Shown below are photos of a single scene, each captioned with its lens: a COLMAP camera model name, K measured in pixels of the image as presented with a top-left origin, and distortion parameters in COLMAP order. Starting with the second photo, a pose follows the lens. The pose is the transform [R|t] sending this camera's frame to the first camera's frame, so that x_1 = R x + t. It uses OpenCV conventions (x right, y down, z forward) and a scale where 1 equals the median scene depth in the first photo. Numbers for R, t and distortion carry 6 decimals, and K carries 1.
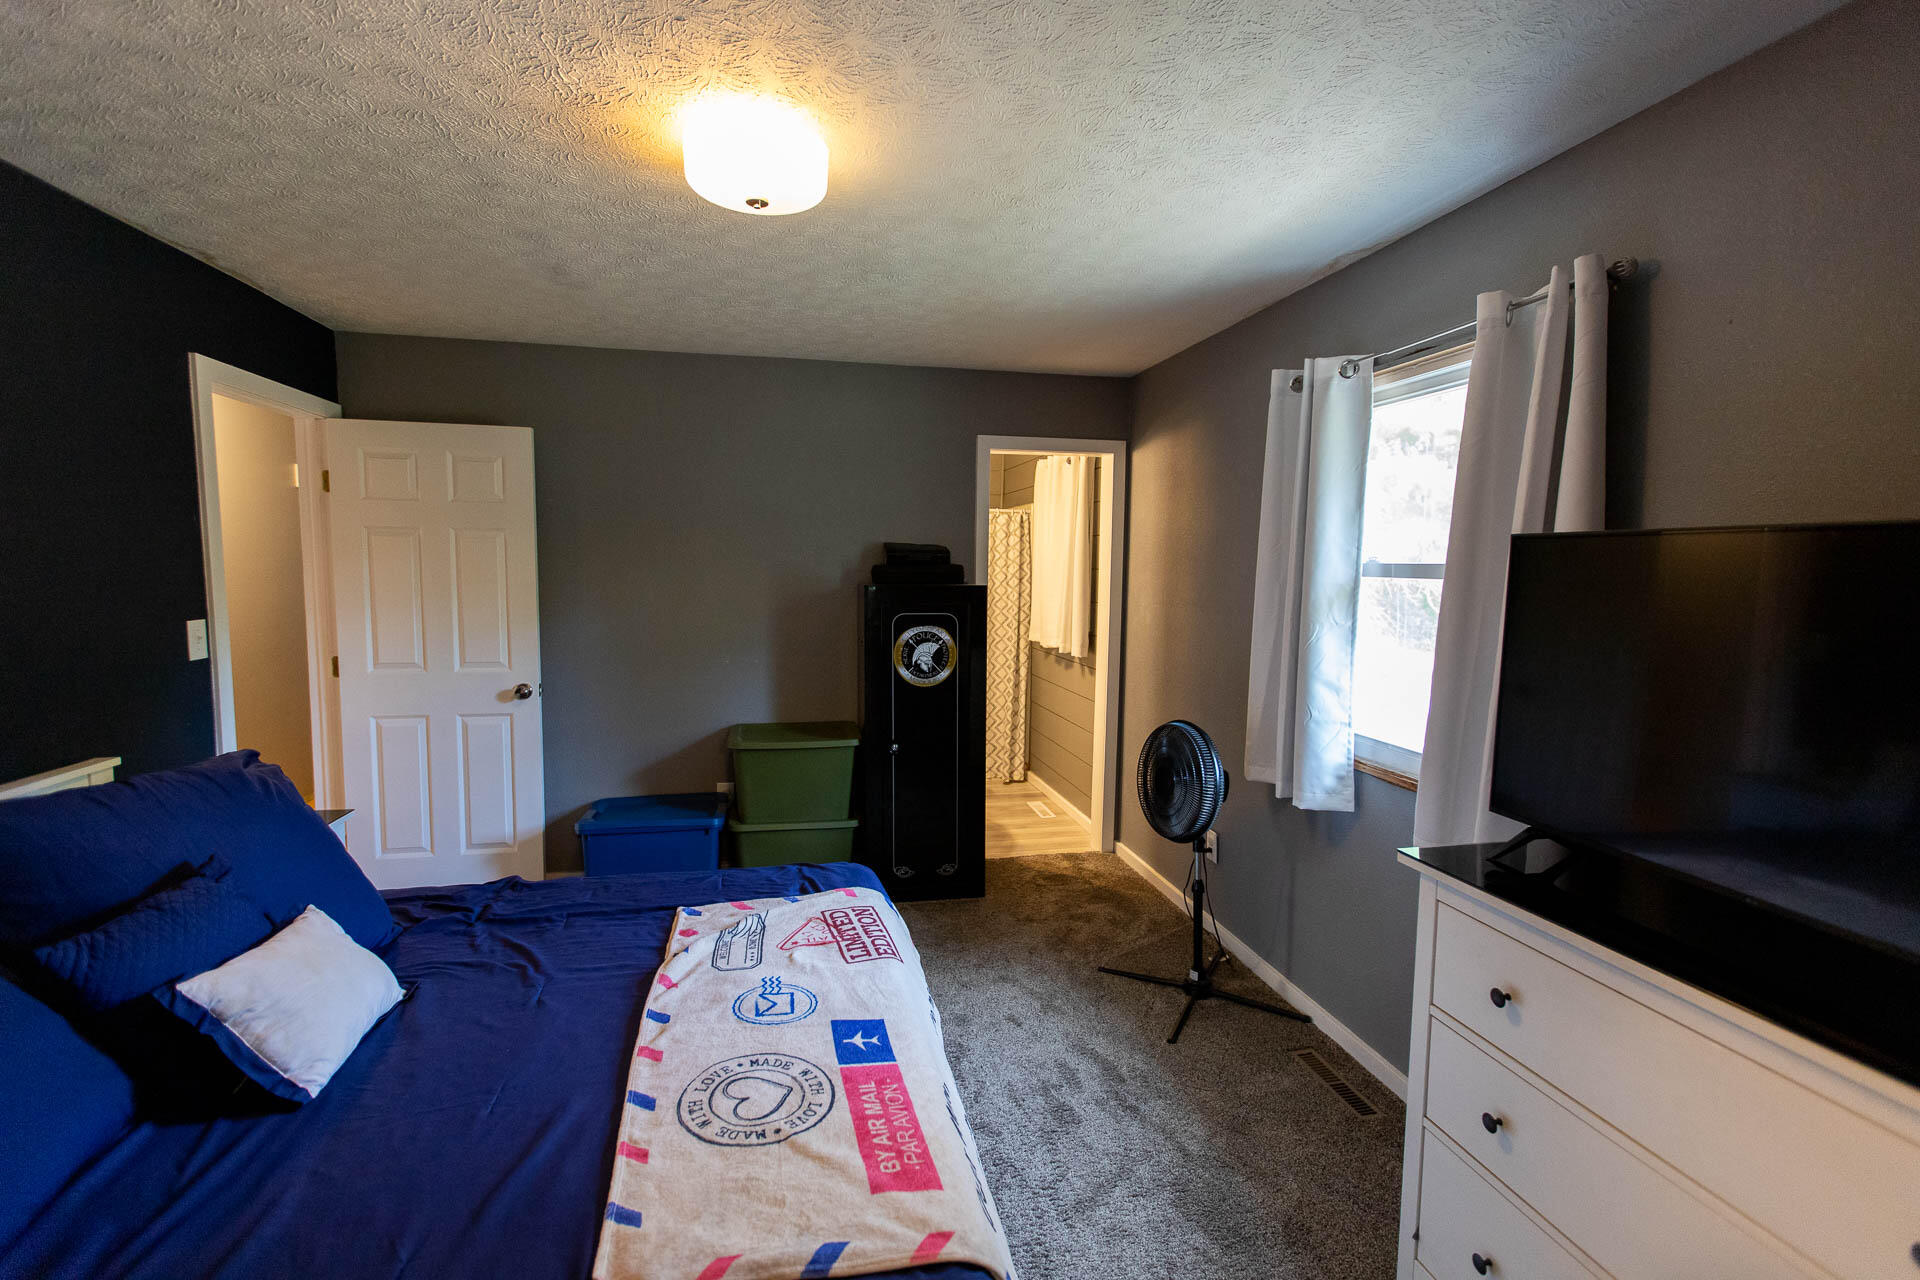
lens RADIAL K [[863.1, 0, 958.1], [0, 863.1, 642.5], [0, 0, 1]] dist [0.010280, -0.005792]
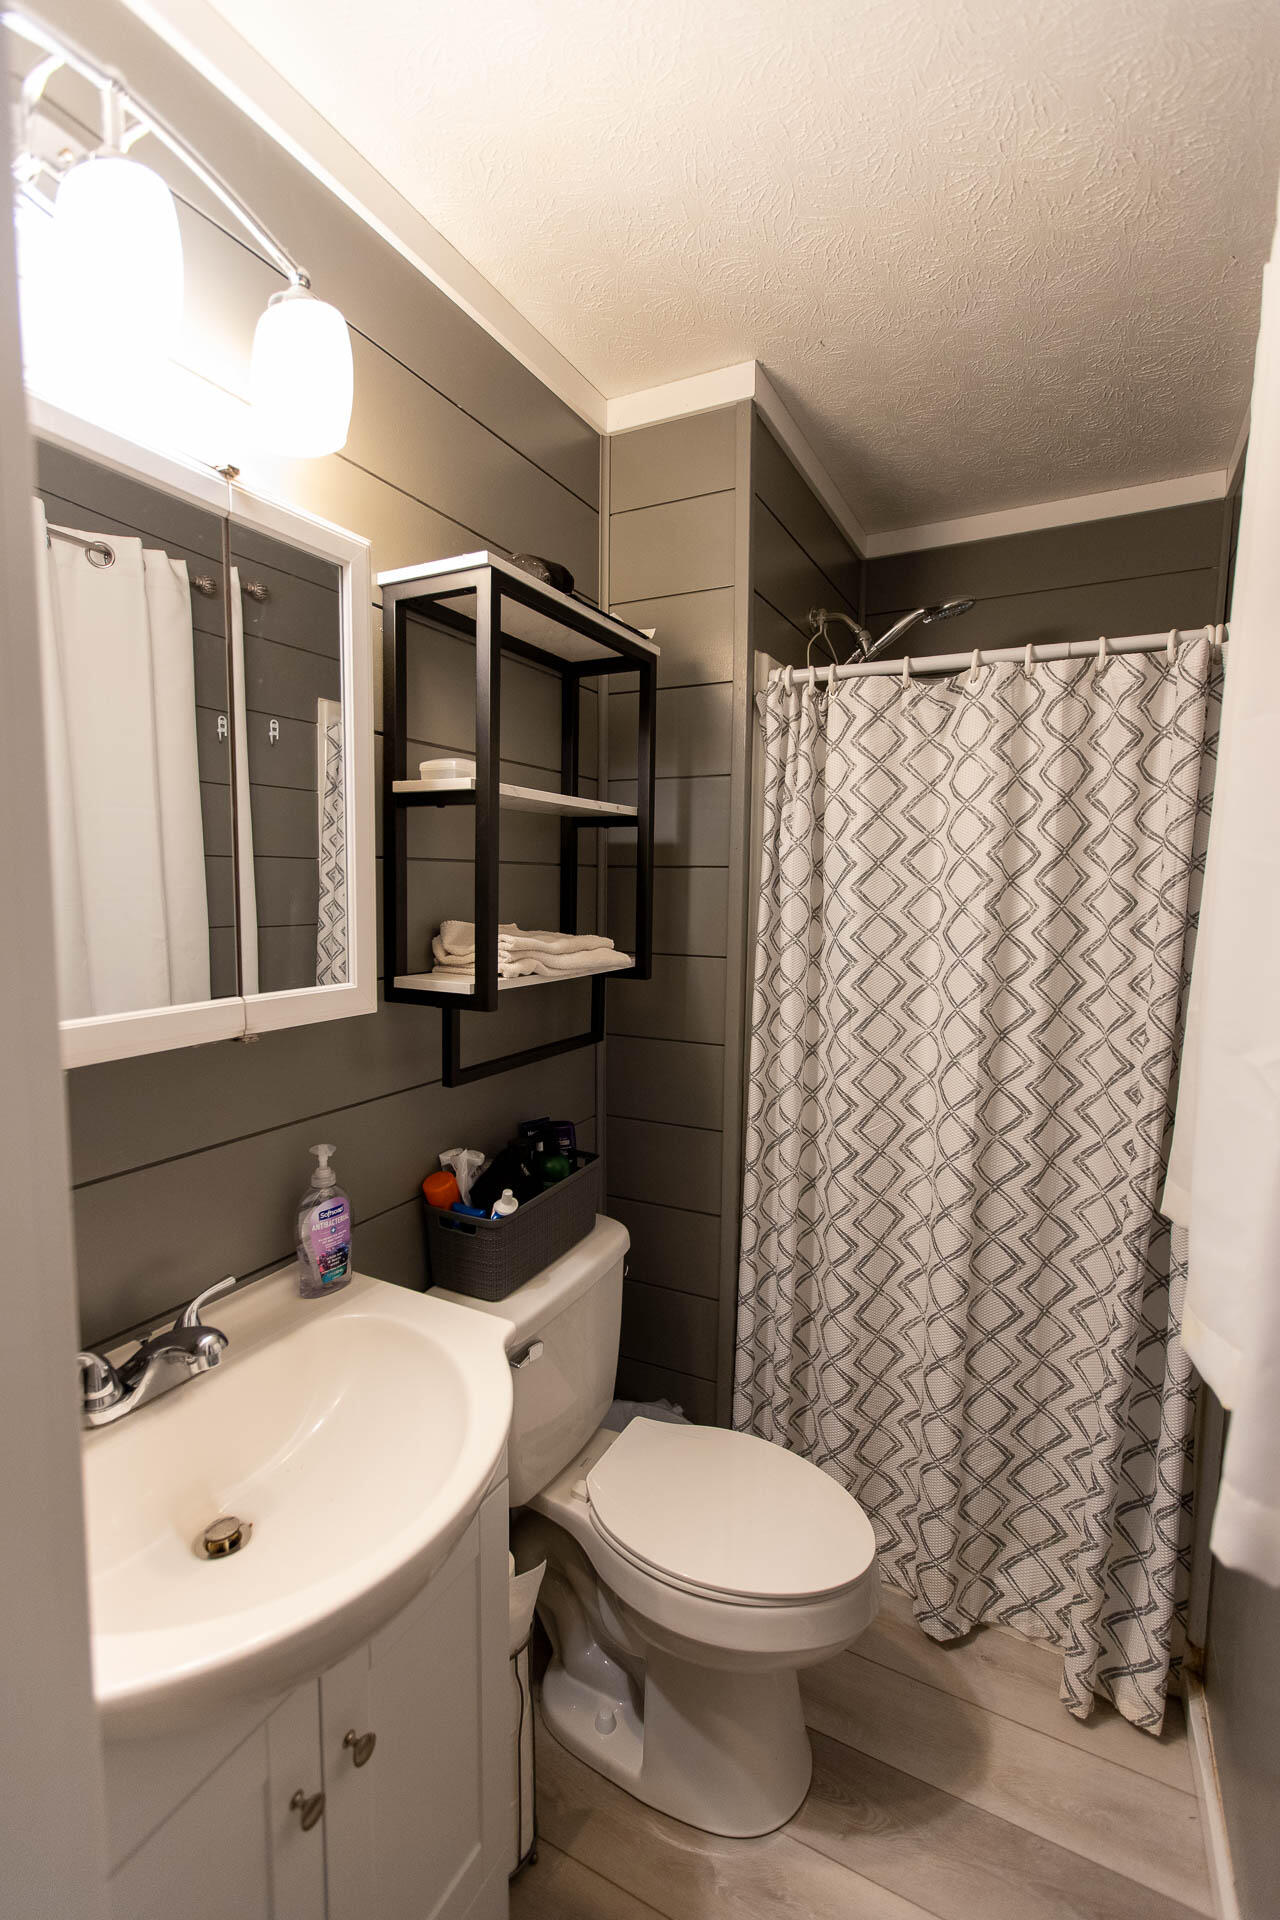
lens RADIAL K [[863.1, 0, 639.2], [0, 863.1, 960.4], [0, 0, 1]] dist [0.010280, -0.005792]
pose [[0.777220, 0.051137, -0.627147, 0.104098], [-0.055275, 0.998388, 0.012905, -0.054952], [0.626796, 0.024635, 0.778794, 0.713381]]
